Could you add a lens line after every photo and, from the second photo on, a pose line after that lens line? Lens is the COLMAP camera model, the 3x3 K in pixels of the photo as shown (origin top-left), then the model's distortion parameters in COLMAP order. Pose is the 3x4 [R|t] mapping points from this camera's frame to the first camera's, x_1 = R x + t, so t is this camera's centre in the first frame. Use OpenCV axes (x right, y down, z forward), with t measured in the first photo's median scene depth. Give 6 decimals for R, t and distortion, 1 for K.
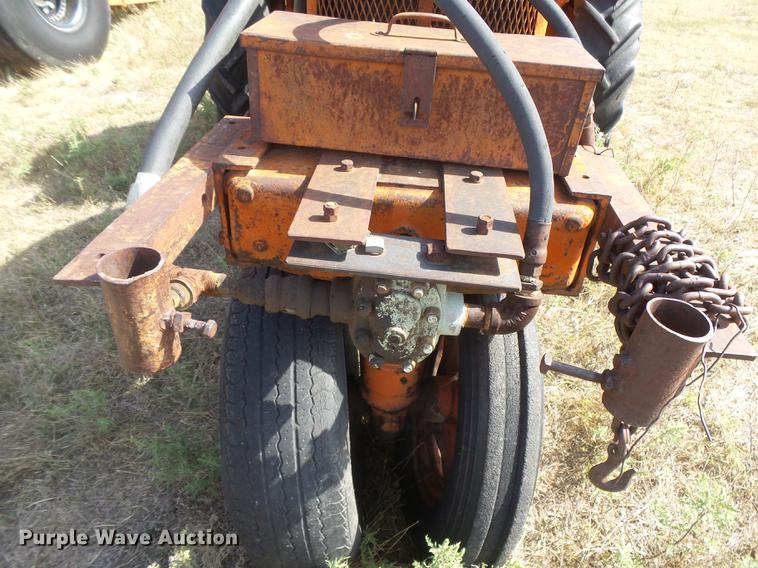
lens RADIAL K [[519.9, 0, 378.3], [0, 519.9, 289.7], [0, 0, 1]] dist [0.000392, -0.018670]
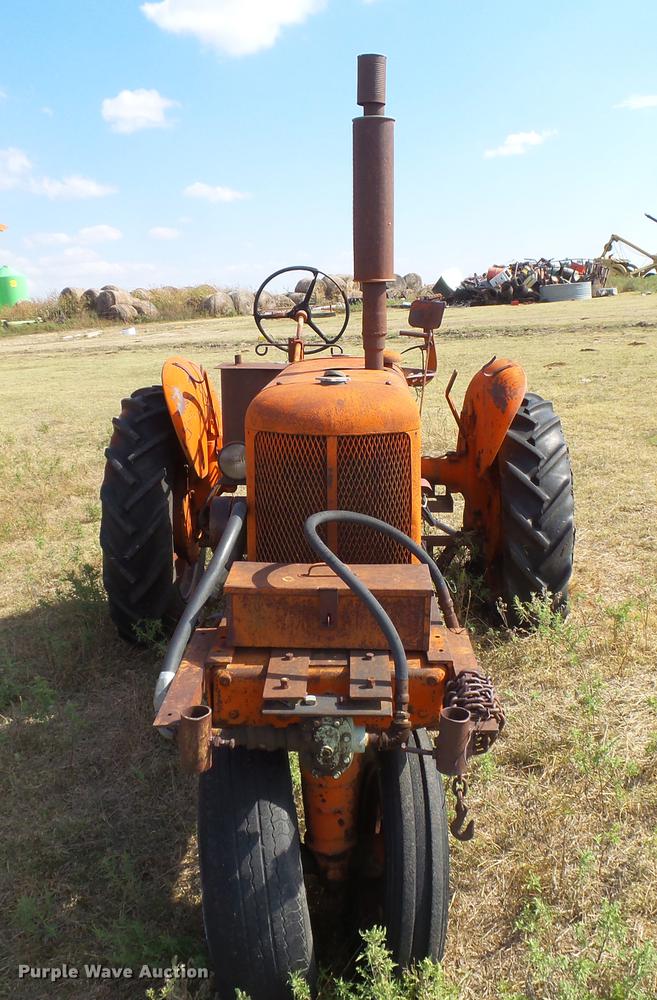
lens RADIAL K [[919.1, 0, 374.3], [0, 919.1, 499.8], [0, 0, 1]] dist [0.004881, 0.004923]
pose [[0.993294, -0.071736, 0.090666, -0.022400], [0.100674, 0.922254, -0.373245, 0.402287], [-0.056842, 0.379870, 0.923292, -1.828419]]
